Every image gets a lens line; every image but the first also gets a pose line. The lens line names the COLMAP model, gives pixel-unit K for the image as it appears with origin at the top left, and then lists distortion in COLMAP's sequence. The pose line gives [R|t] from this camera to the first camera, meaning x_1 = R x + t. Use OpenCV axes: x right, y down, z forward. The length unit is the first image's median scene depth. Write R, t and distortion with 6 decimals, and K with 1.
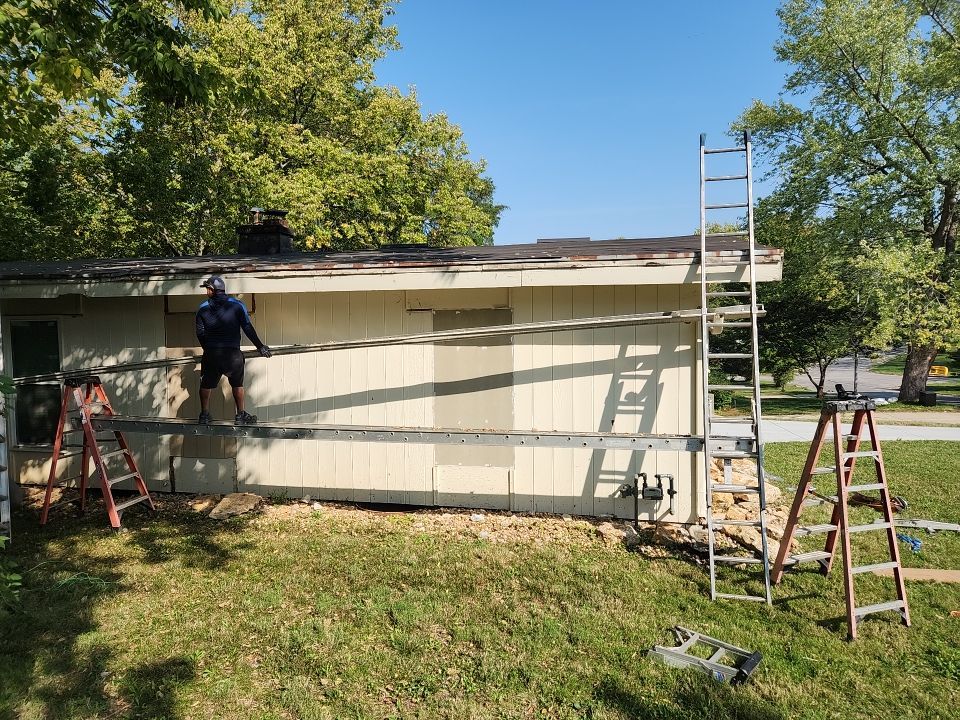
lens RADIAL K [[625.5, 0, 480.0], [0, 625.5, 360.0], [0, 0, 1]] dist [0.062881, -0.045740]
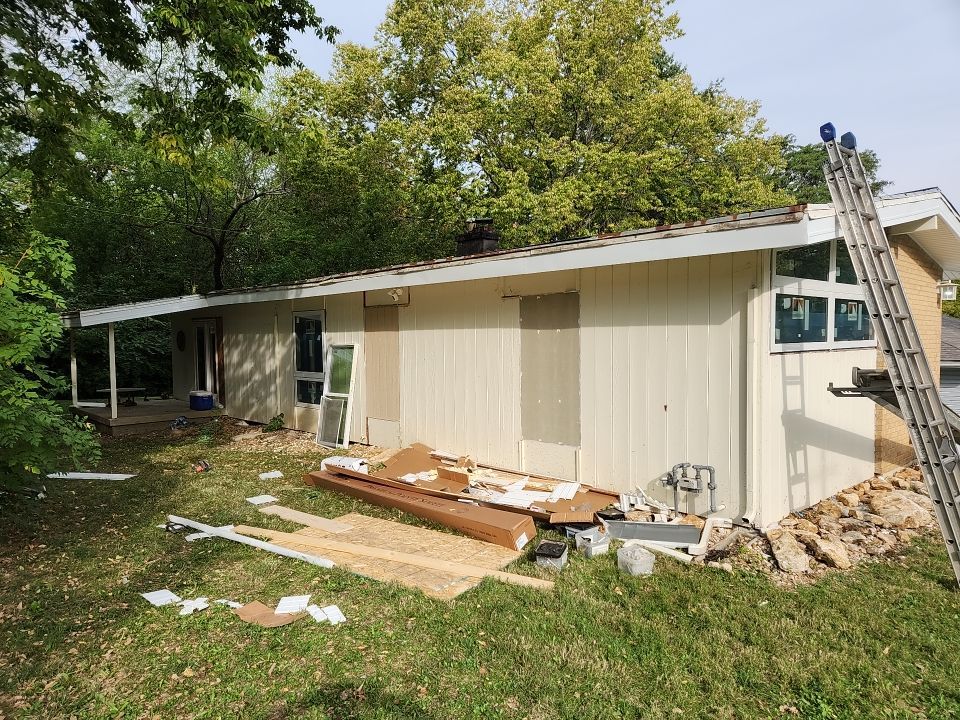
lens RADIAL K [[625.5, 0, 480.0], [0, 625.5, 360.0], [0, 0, 1]] dist [0.062881, -0.045740]
pose [[0.848323, 0.019363, -0.529125, 0.486824], [-0.022759, 0.999741, 0.000096, 0.035361], [0.528990, 0.011961, 0.848544, 0.053541]]
